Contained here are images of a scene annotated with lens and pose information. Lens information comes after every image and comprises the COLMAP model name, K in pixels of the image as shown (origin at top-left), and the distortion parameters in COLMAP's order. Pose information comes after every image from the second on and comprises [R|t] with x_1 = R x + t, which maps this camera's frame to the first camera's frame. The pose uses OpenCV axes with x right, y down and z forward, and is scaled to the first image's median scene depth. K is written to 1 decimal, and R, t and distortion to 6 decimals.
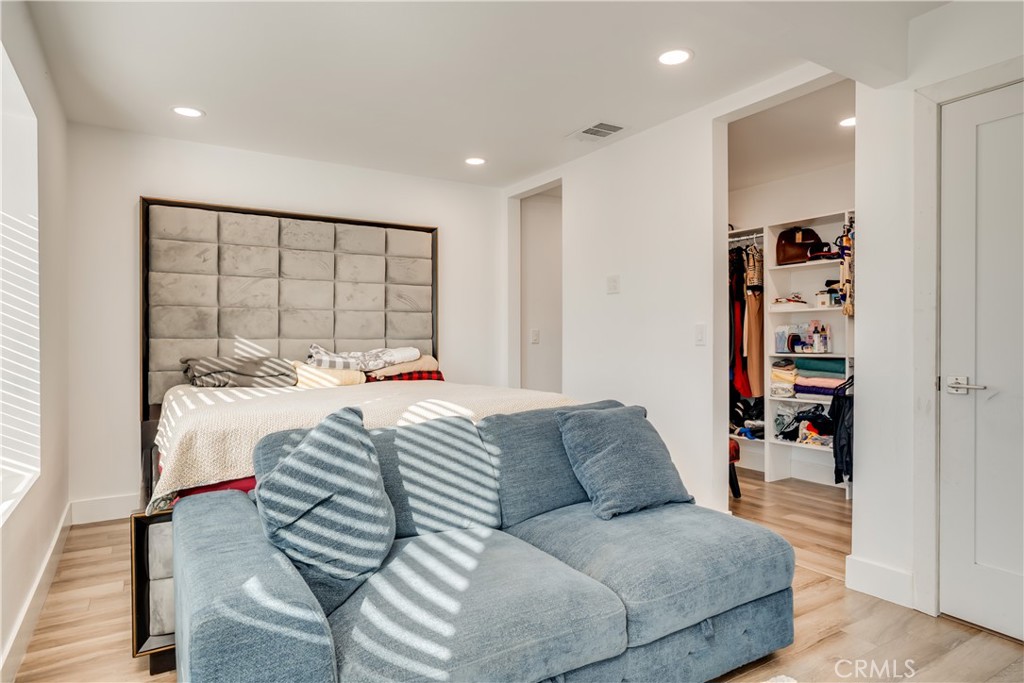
lens RADIAL K [[618.7, 0, 512.0], [0, 618.7, 341.5], [0, 0, 1]] dist [-0.005225, -0.000620]
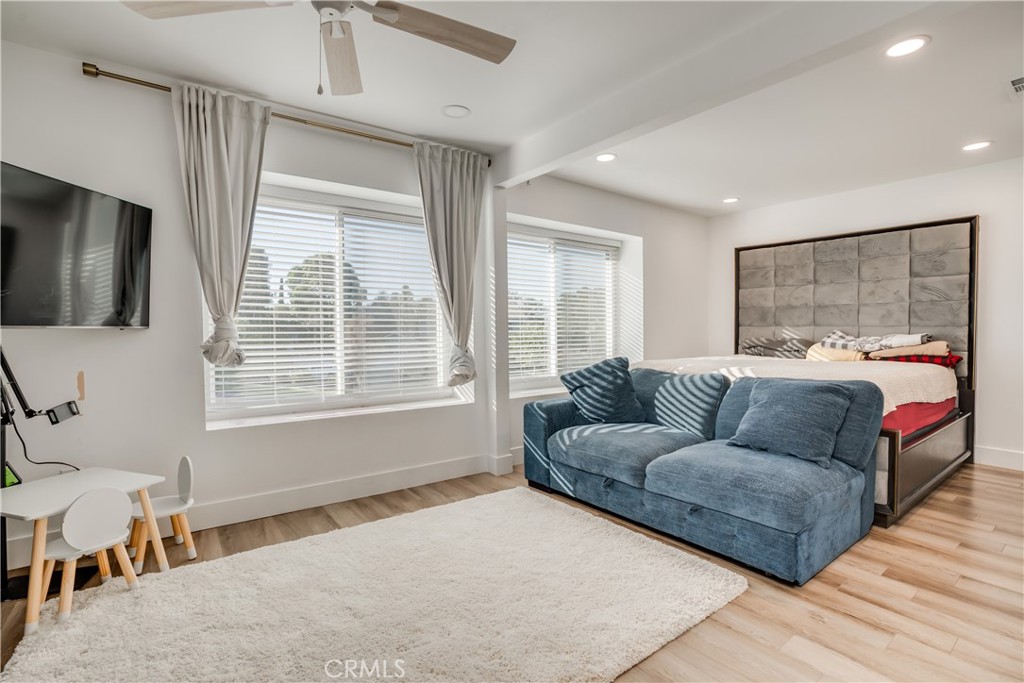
lens RADIAL K [[482.1, 0, 512.0], [0, 482.1, 341.5], [0, 0, 1]] dist [-0.014603, 0.000020]
pose [[0.101374, 0.025037, -0.994533, 0.671025], [0.000184, 0.999683, 0.025185, 0.002129], [0.994848, -0.002736, 0.101337, 0.192552]]
